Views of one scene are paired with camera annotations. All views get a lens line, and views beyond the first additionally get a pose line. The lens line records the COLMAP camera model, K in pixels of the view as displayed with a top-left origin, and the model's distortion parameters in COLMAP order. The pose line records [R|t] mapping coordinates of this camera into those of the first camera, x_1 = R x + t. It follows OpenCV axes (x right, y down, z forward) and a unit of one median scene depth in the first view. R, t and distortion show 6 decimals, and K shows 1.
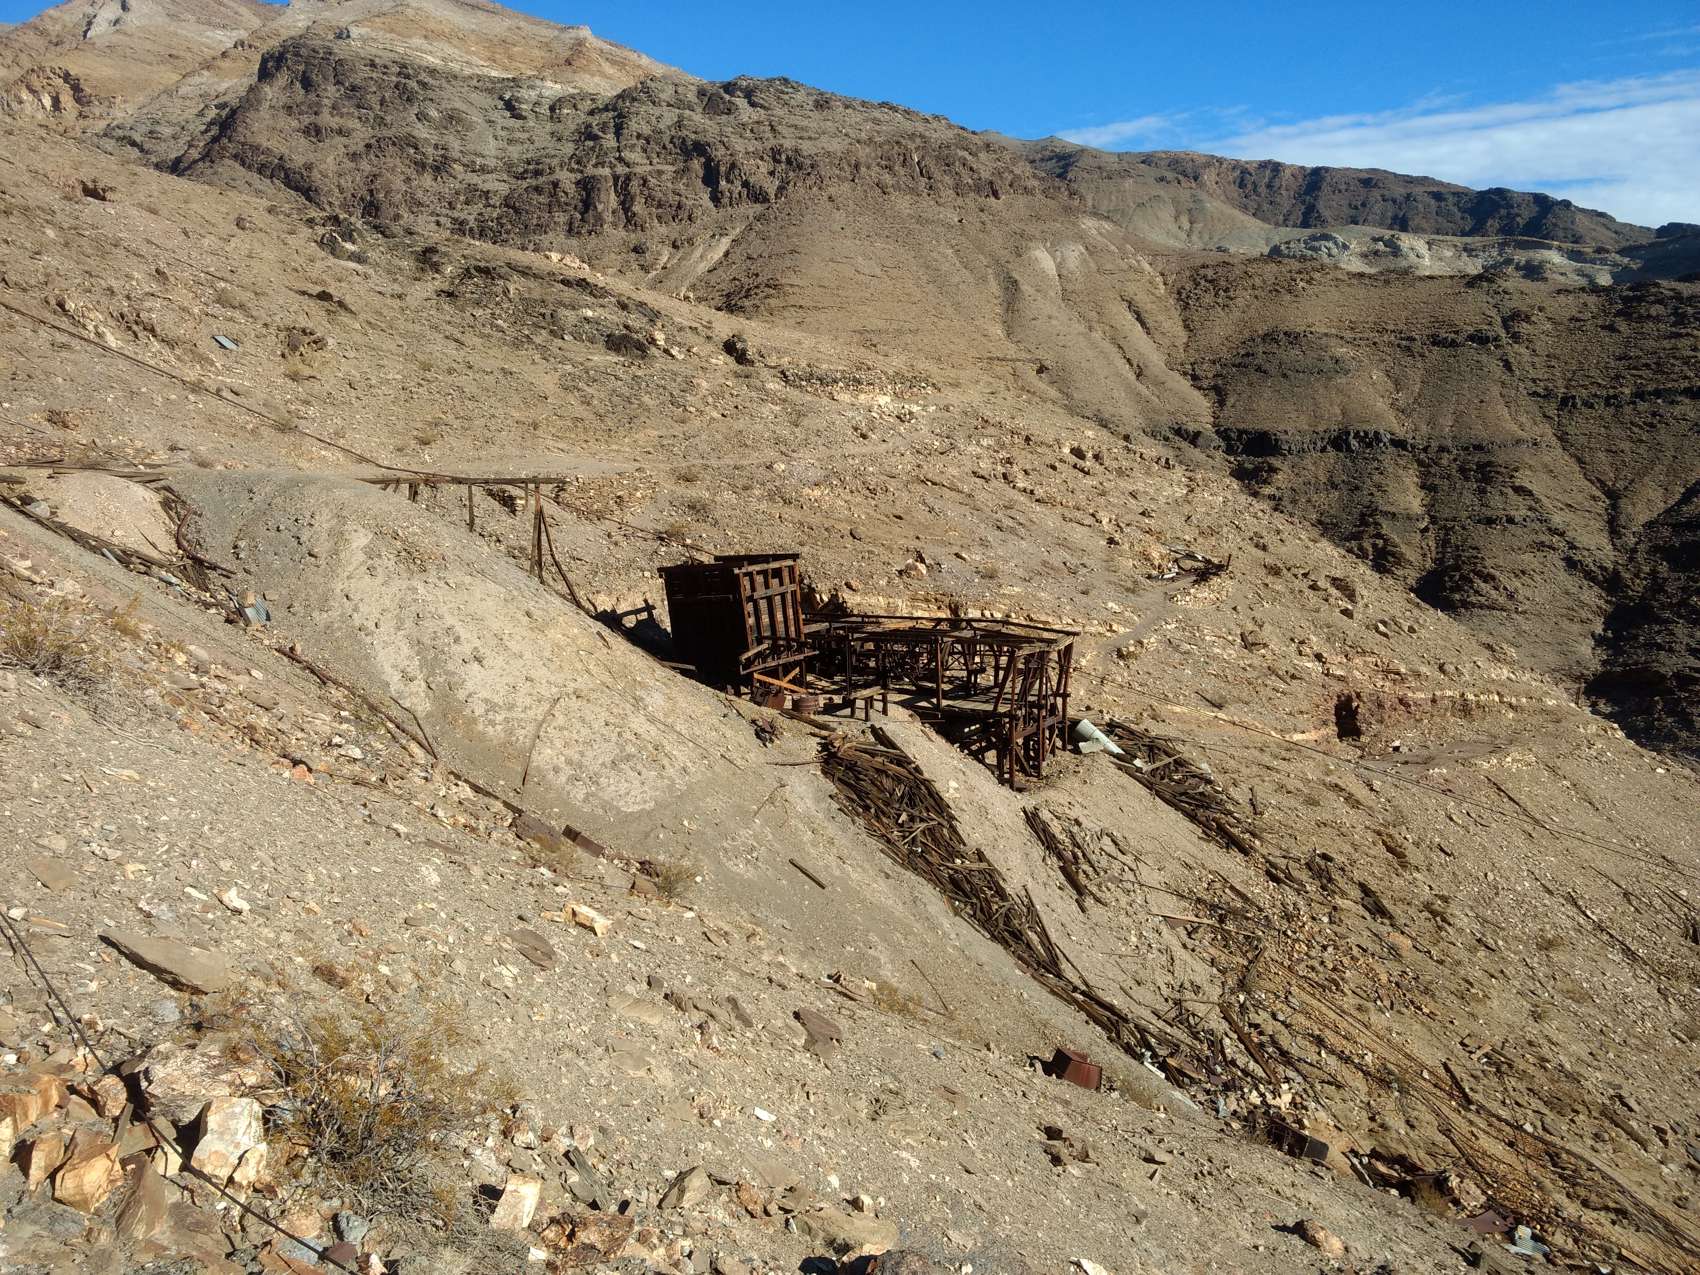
lens RADIAL K [[1313.4, 0, 850.0], [0, 1313.4, 637.5], [0, 0, 1]] dist [0.015638, 0.015495]
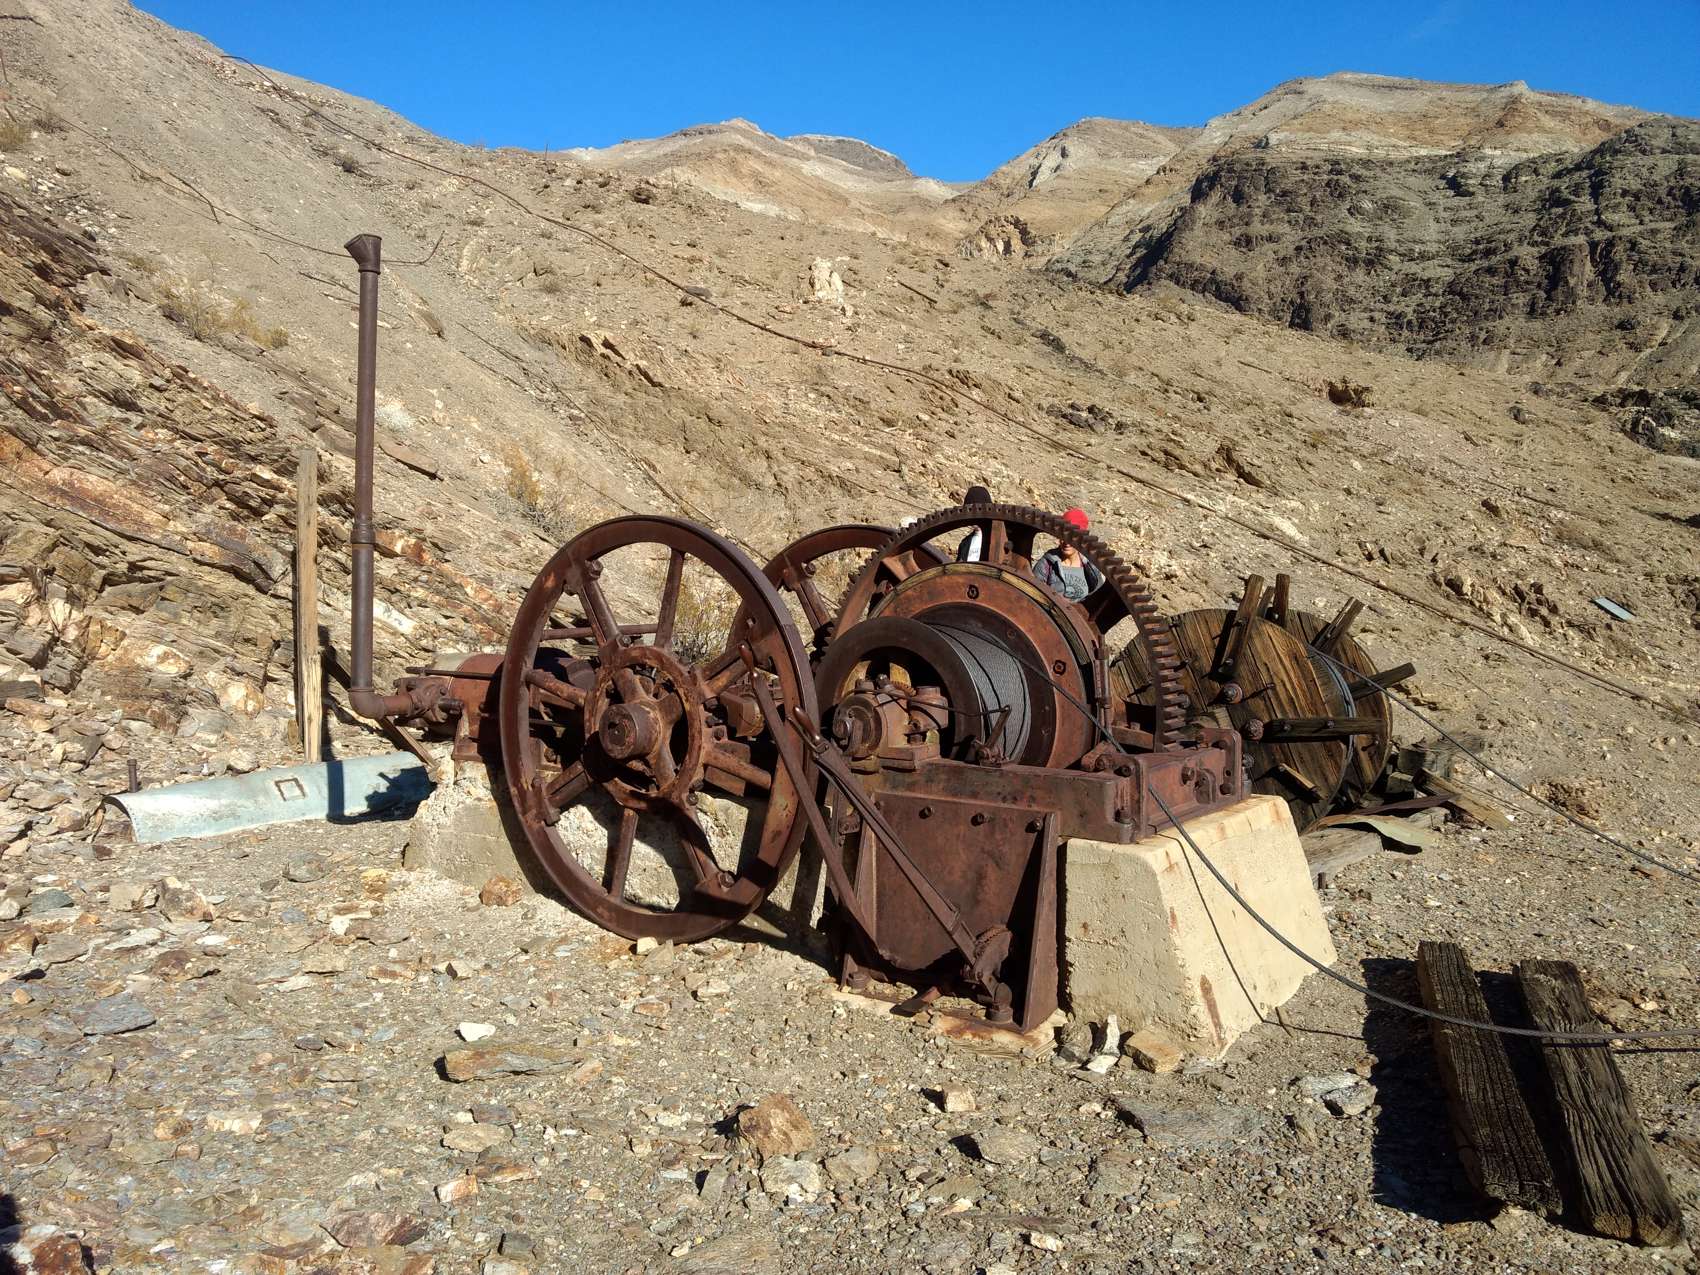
lens RADIAL K [[1365.7, 0, 877.0], [0, 1365.7, 604.6], [0, 0, 1]] dist [0.021655, 0.052940]
pose [[0.824787, 0.021143, -0.565048, -0.428460], [-0.073801, 0.994778, -0.070503, -0.162782], [0.560607, 0.099851, 0.822040, 0.191001]]
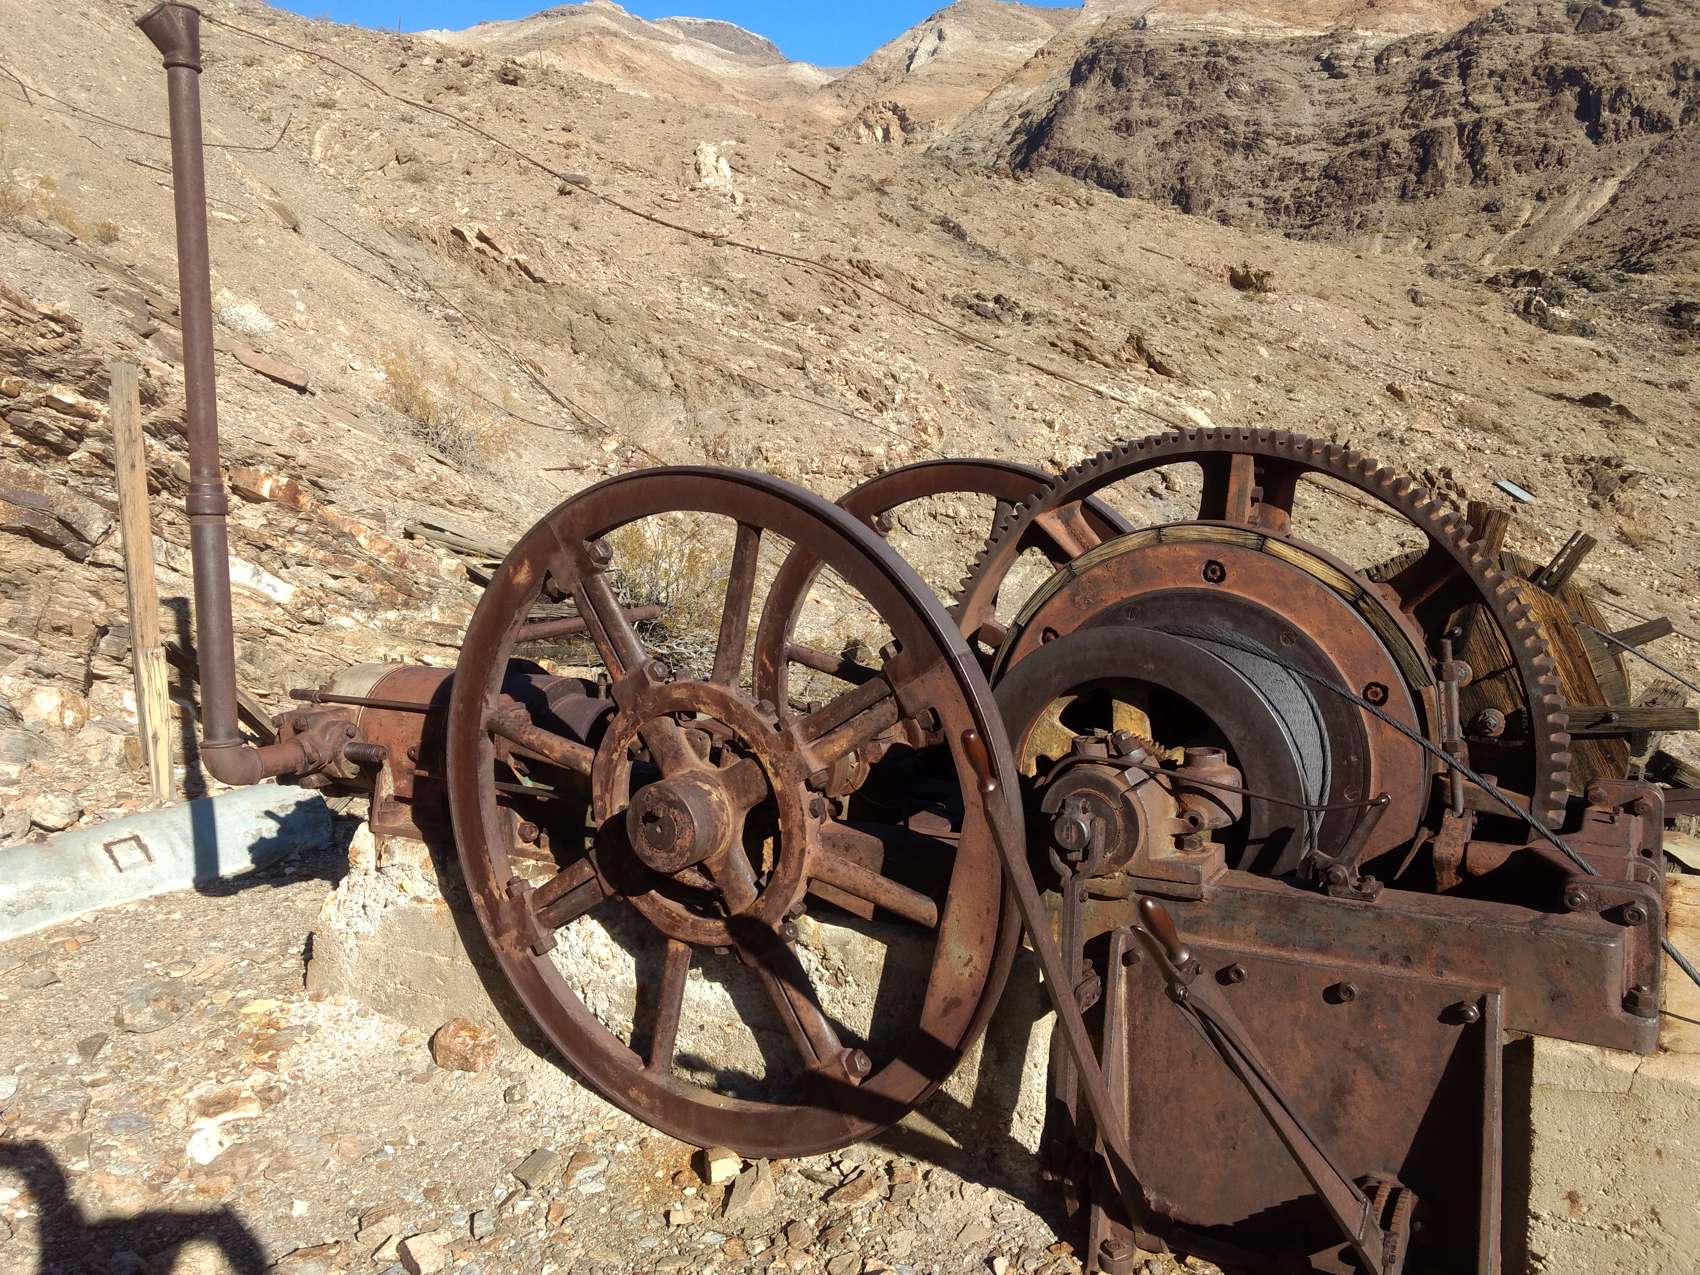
lens RADIAL K [[1368.6, 0, 877.1], [0, 1368.6, 609.3], [0, 0, 1]] dist [-0.016257, 0.122217]
pose [[0.868014, 0.033934, -0.495378, -0.453306], [-0.037399, 0.999296, 0.002922, -0.167593], [0.495129, 0.015990, 0.868673, 0.208955]]
